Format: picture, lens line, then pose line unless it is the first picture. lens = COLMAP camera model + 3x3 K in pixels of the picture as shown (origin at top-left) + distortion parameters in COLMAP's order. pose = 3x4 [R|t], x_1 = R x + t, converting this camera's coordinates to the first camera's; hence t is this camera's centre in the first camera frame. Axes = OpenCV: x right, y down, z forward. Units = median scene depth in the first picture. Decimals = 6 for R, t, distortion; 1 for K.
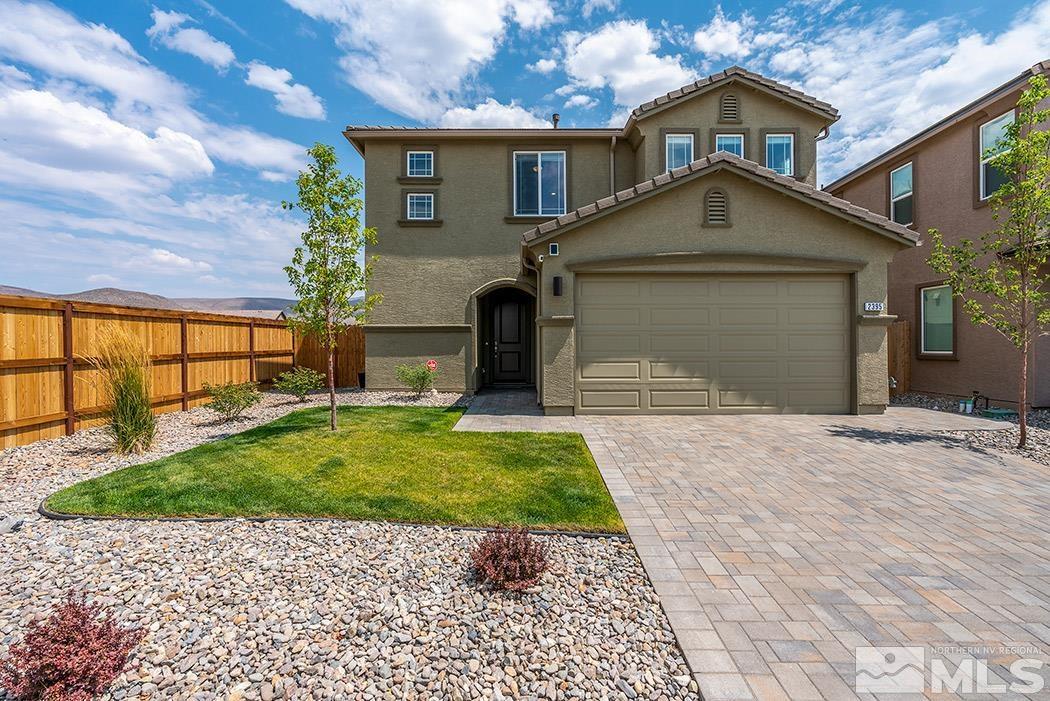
lens RADIAL K [[476.9, 0, 520.8], [0, 476.9, 345.9], [0, 0, 1]] dist [-0.009131, 0.000497]
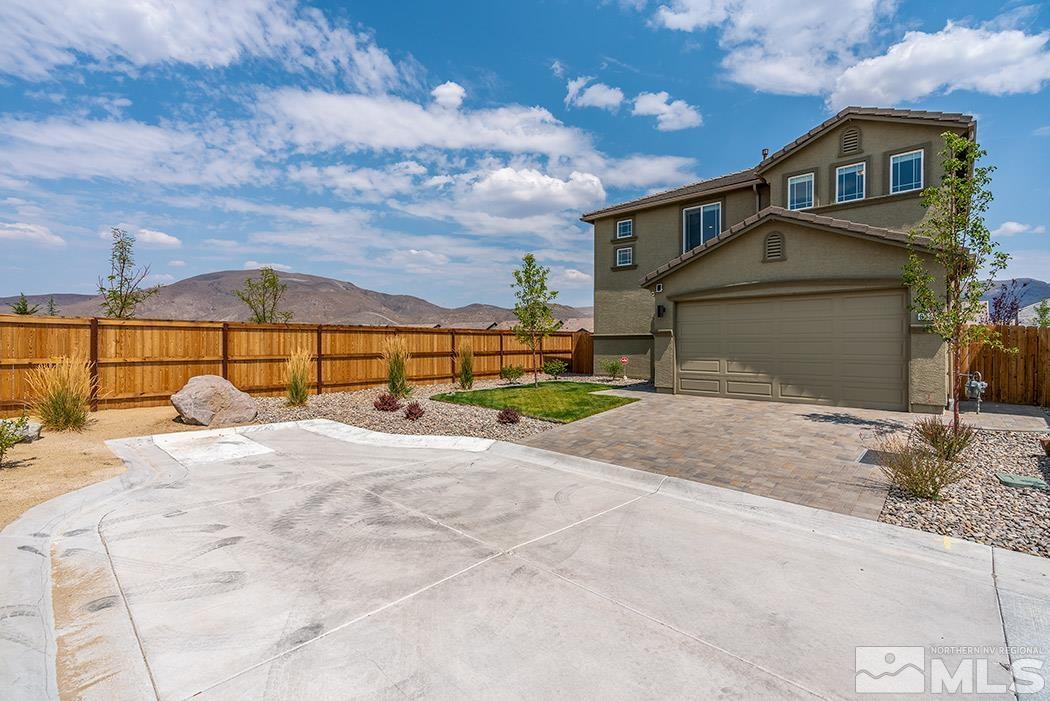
lens RADIAL K [[476.9, 0, 520.8], [0, 476.9, 345.9], [0, 0, 1]] dist [-0.009131, 0.000497]
pose [[0.726412, 0.006078, -0.687232, 0.649993], [-0.007854, 0.999969, 0.000542, -0.005743], [0.687214, 0.005004, 0.726437, -0.365711]]
